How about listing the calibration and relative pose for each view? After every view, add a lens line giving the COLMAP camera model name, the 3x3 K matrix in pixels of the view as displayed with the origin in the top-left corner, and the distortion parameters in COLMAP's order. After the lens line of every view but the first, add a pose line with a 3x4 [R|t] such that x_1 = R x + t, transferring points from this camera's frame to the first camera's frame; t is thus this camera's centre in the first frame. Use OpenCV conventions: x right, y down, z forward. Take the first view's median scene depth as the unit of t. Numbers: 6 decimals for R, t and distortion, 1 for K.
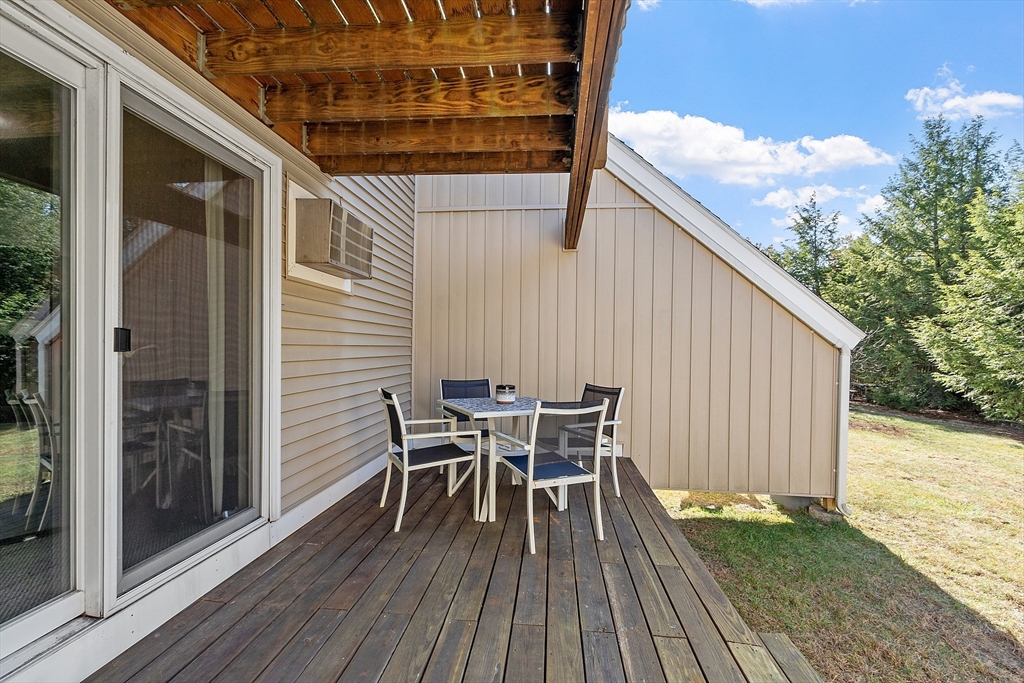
lens RADIAL K [[449.3, 0, 509.0], [0, 449.3, 352.2], [0, 0, 1]] dist [0.001145, 0.000037]
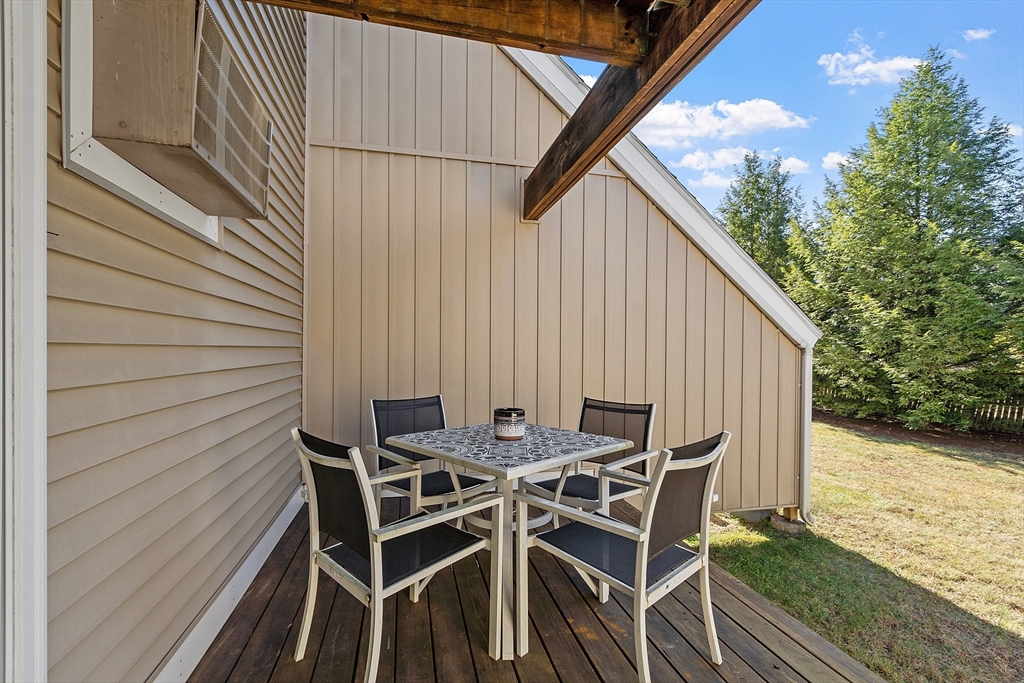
lens RADIAL K [[449.3, 0, 509.0], [0, 449.3, 352.2], [0, 0, 1]] dist [0.001145, 0.000037]
pose [[0.947178, -0.006974, 0.320631, -0.152676], [0.007726, 0.999970, -0.001073, -0.003744], [-0.320614, 0.003493, 0.947203, 0.303128]]
